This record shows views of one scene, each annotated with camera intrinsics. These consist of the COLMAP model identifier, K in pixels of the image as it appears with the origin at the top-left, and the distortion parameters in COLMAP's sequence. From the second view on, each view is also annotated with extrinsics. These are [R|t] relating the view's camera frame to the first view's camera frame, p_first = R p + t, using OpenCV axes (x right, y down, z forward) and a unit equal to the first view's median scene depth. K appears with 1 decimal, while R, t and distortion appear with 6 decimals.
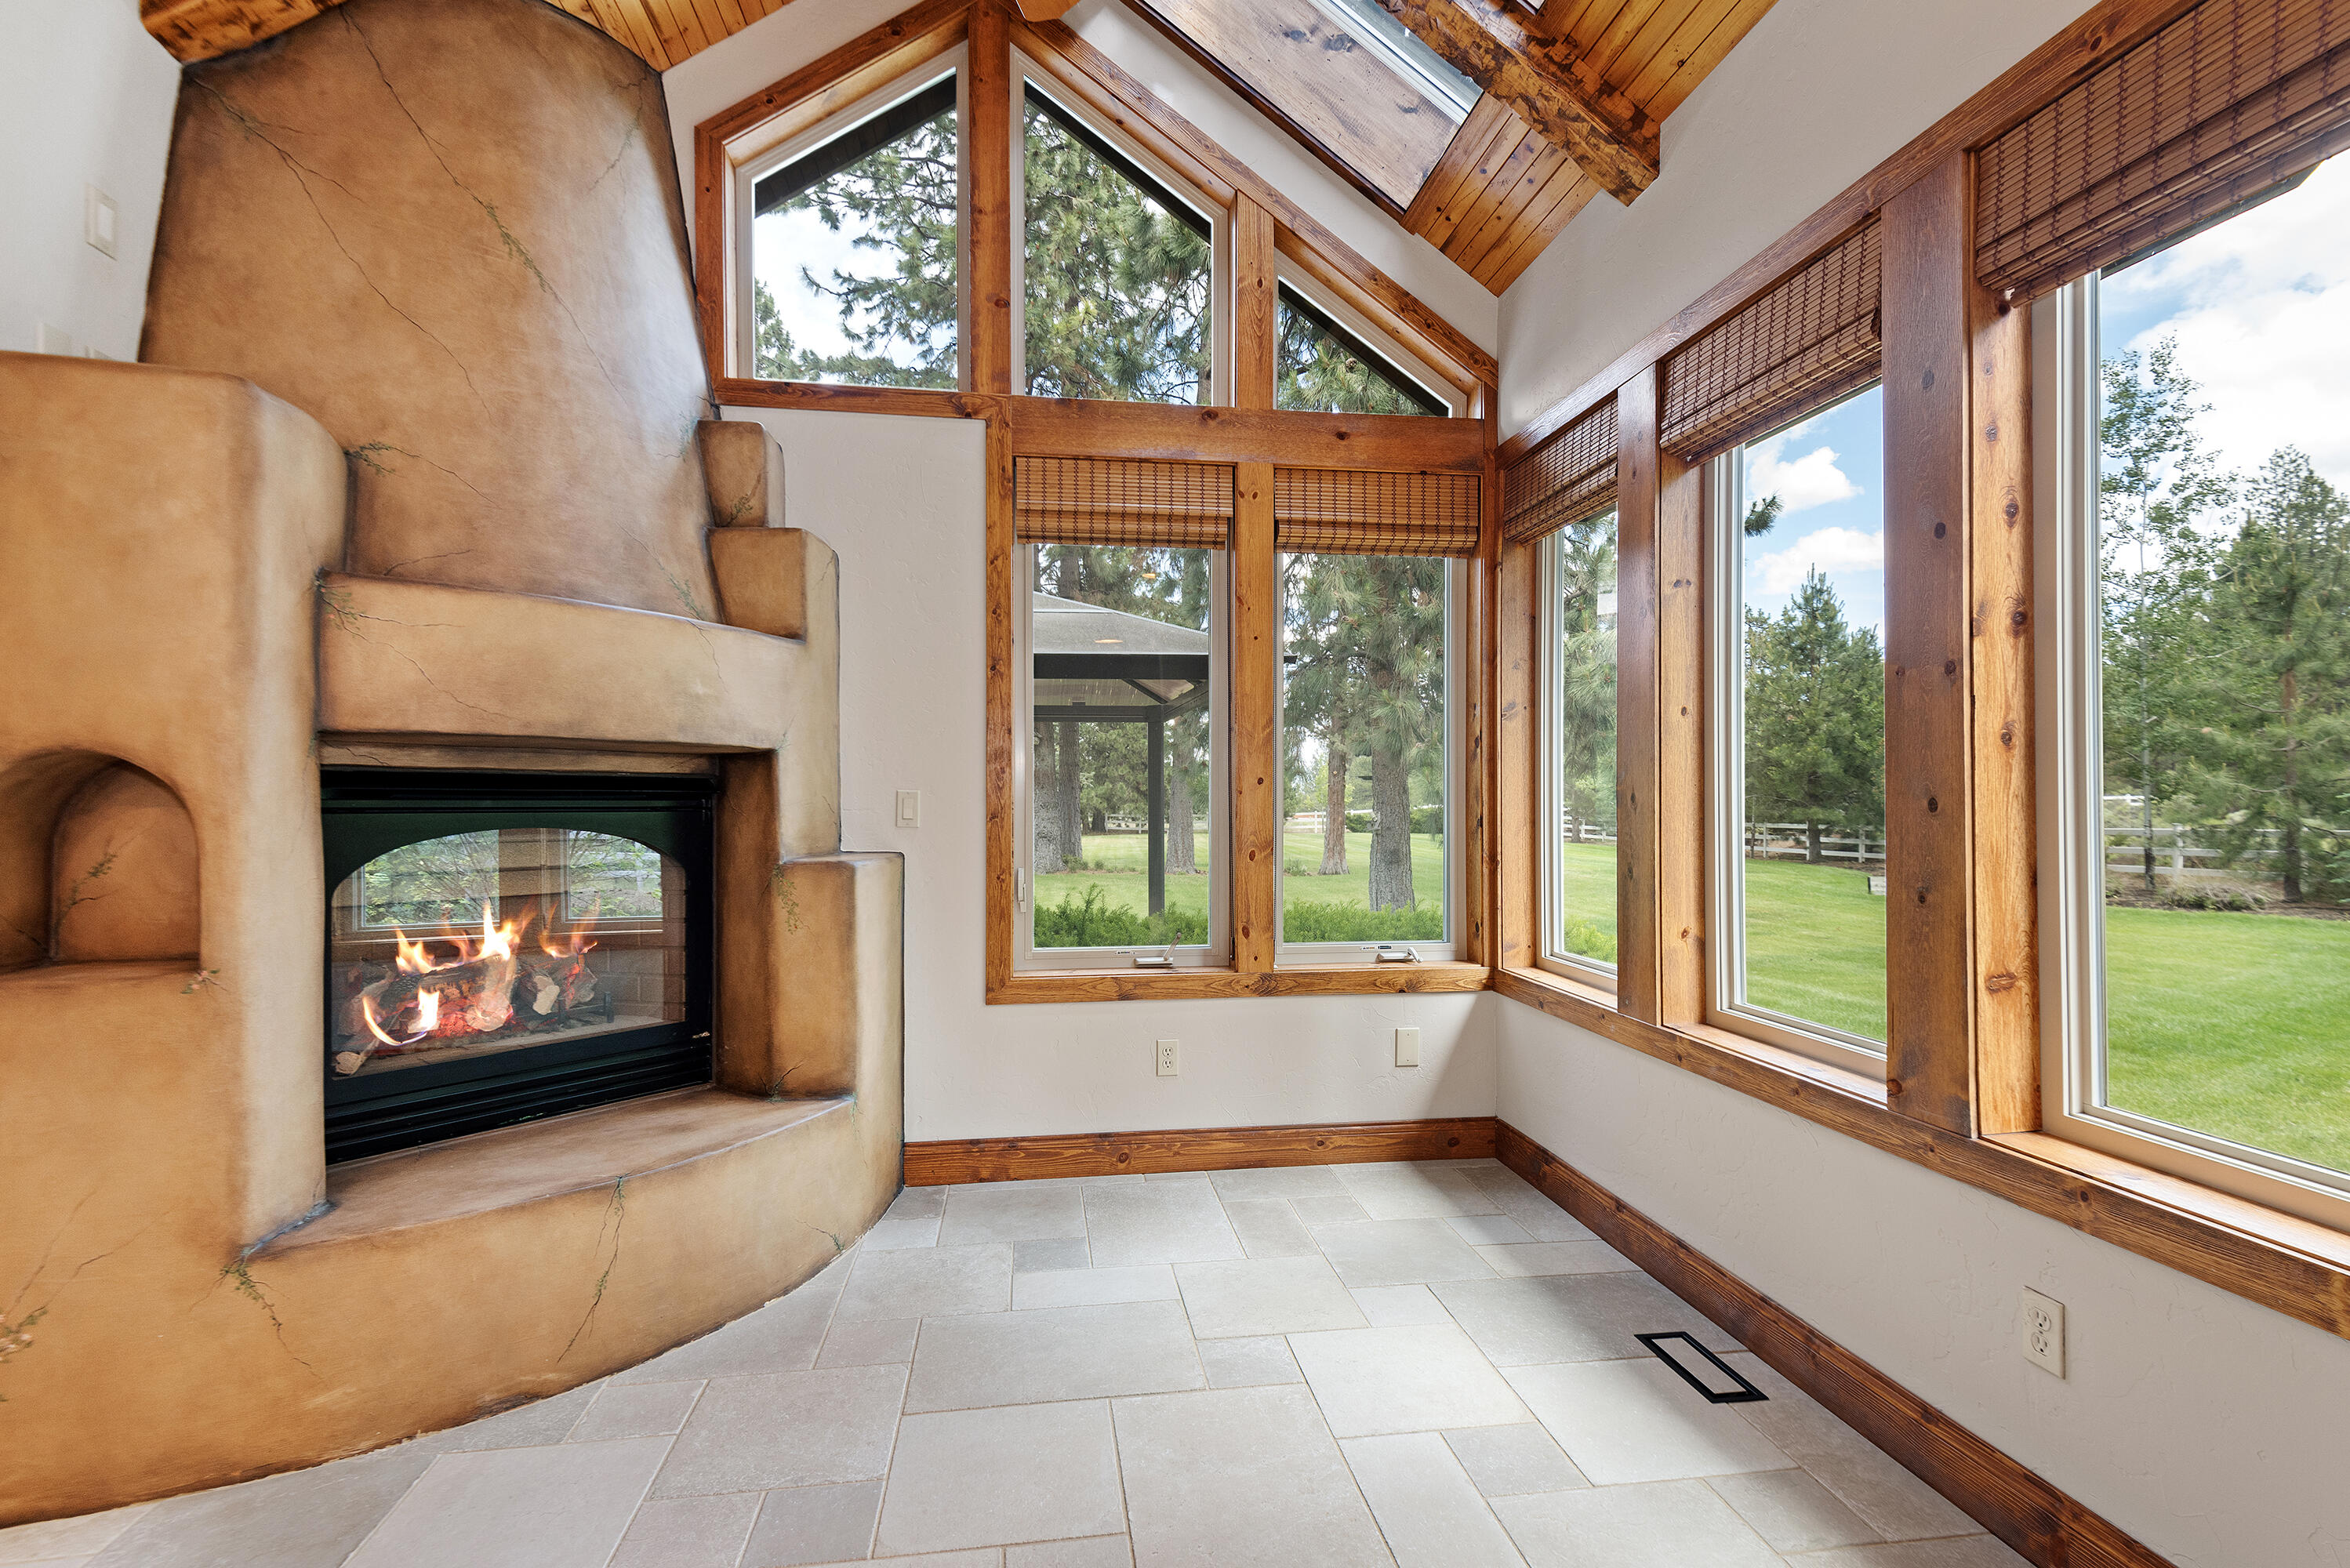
lens RADIAL K [[1061.8, 0, 1200.2], [0, 1061.8, 789.1], [0, 0, 1]] dist [0.025129, -0.016432]
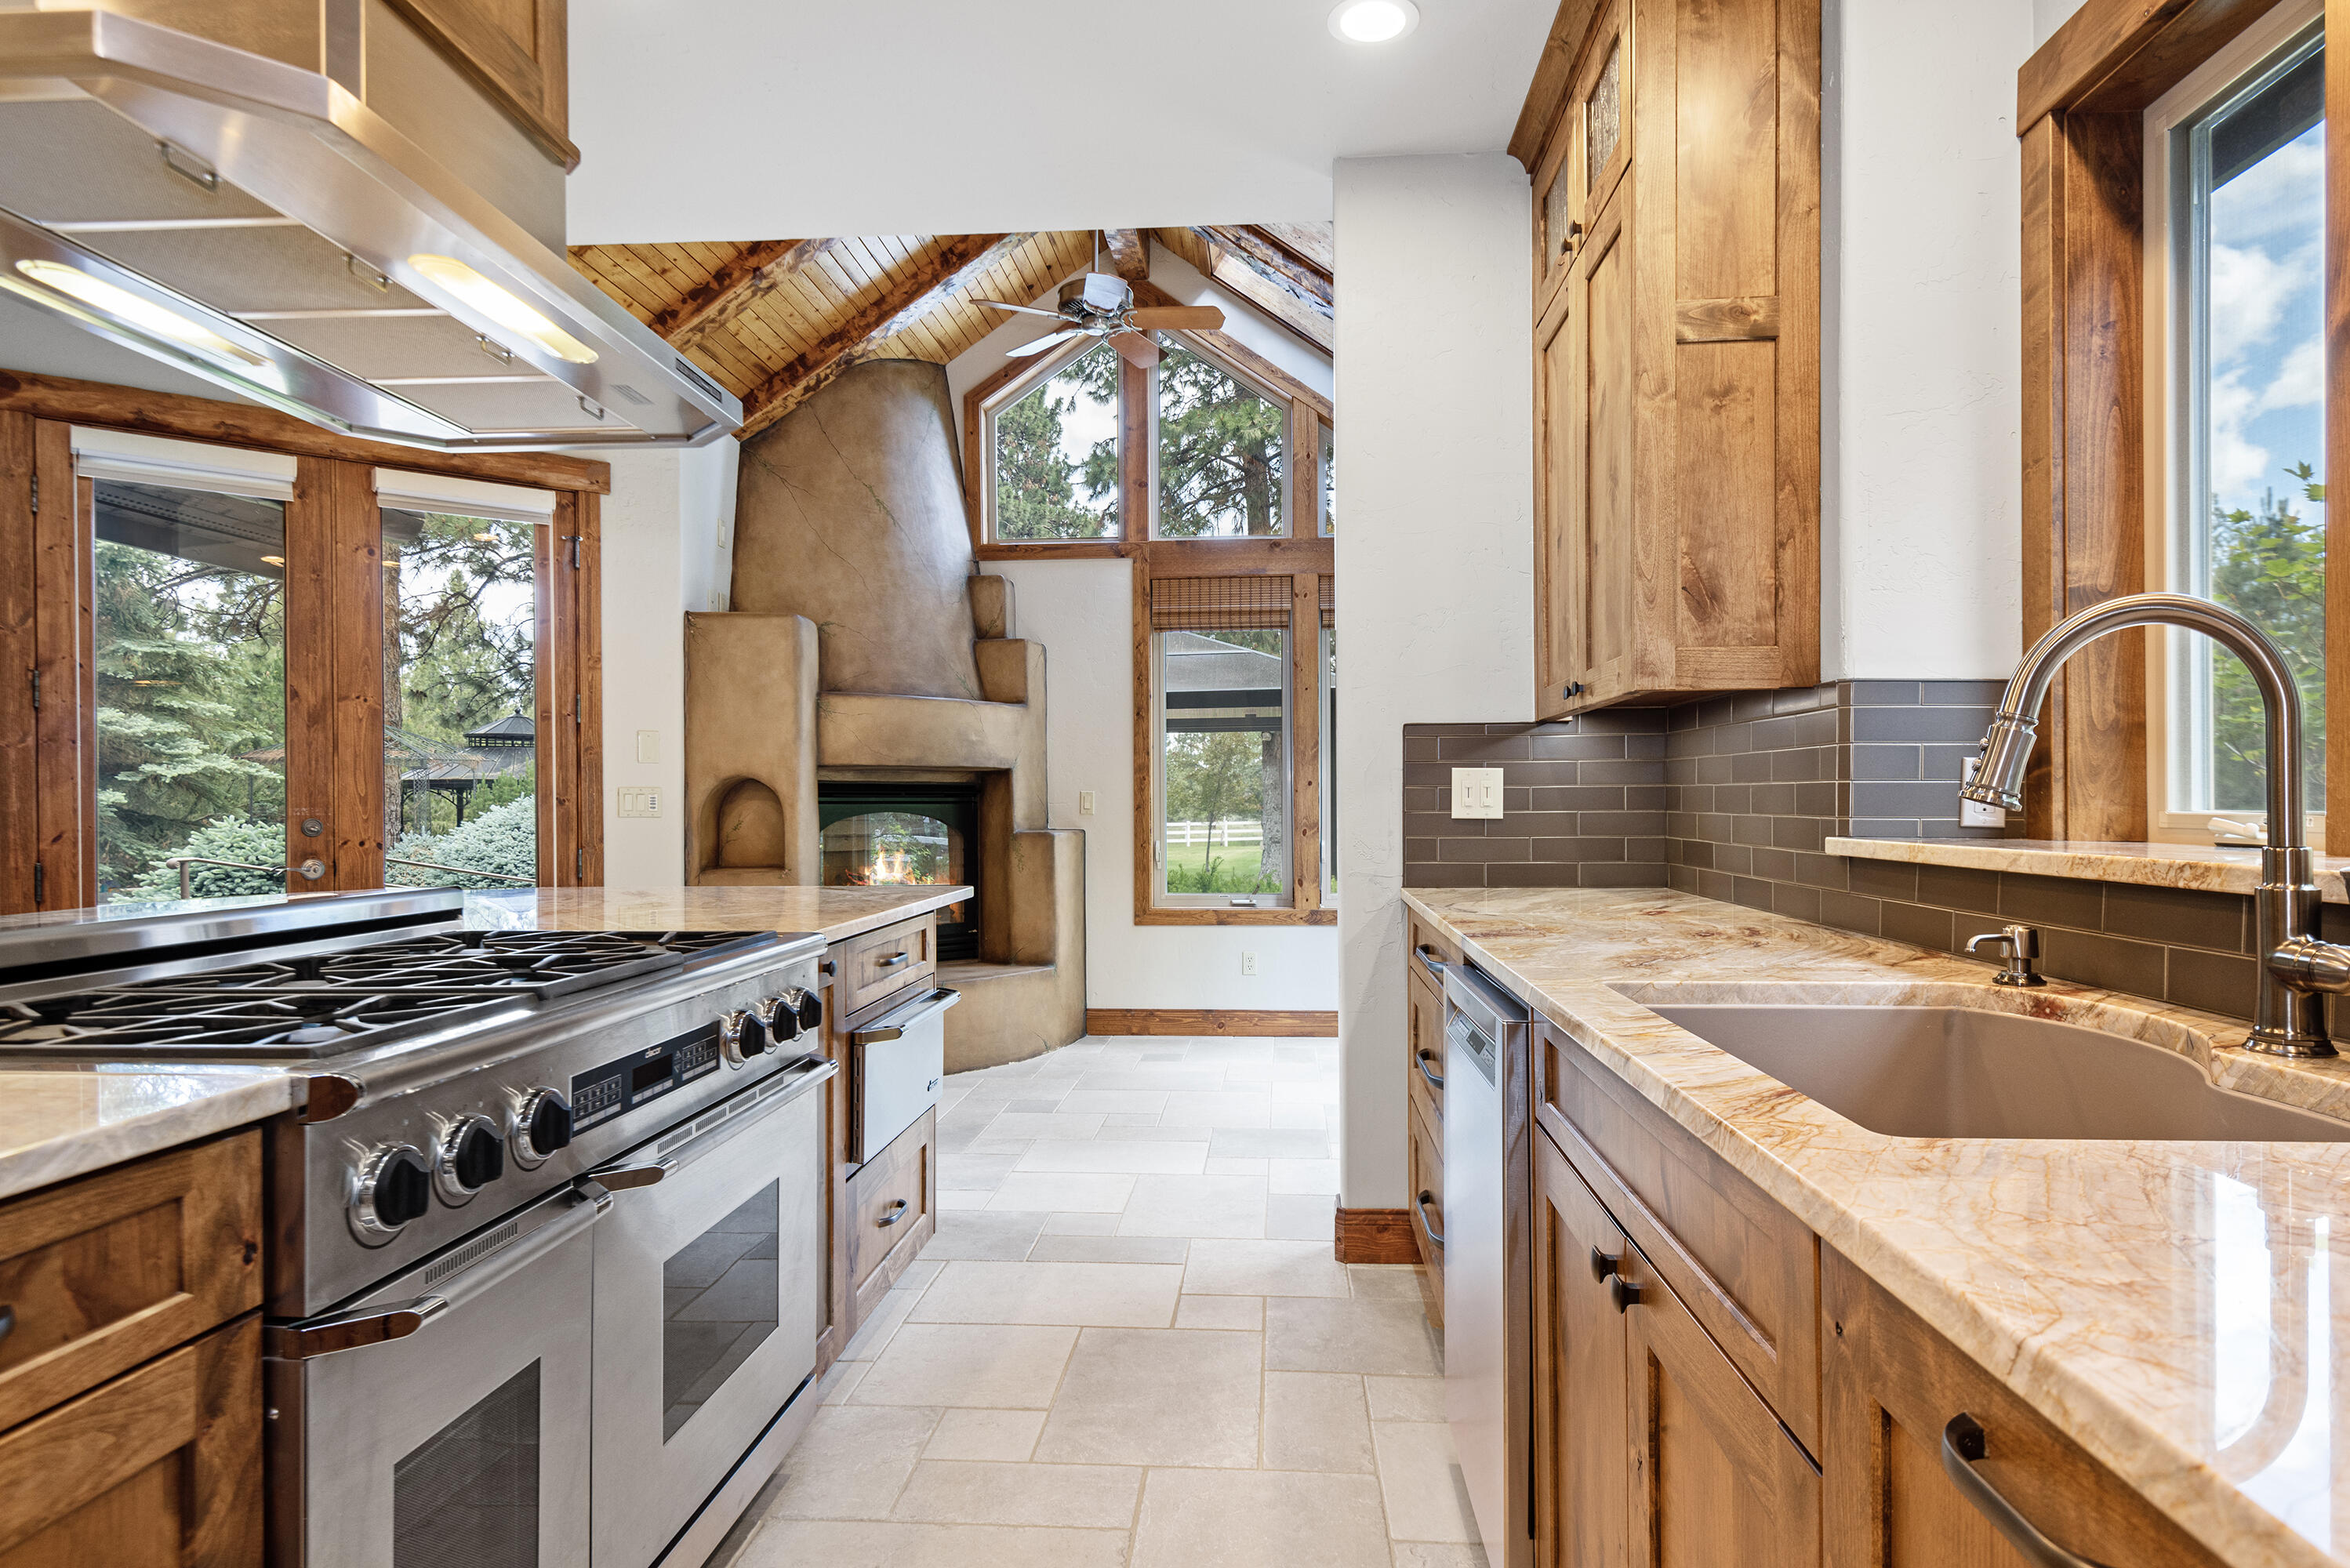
lens RADIAL K [[1277.2, 0, 1175.0], [0, 1277.2, 784.0], [0, 0, 1]] dist [0.034189, 0.000077]
pose [[0.970091, -0.007061, -0.242640, 0.373636], [0.006452, 0.999974, -0.003304, -0.002264], [0.242657, 0.001639, 0.970111, -0.976177]]
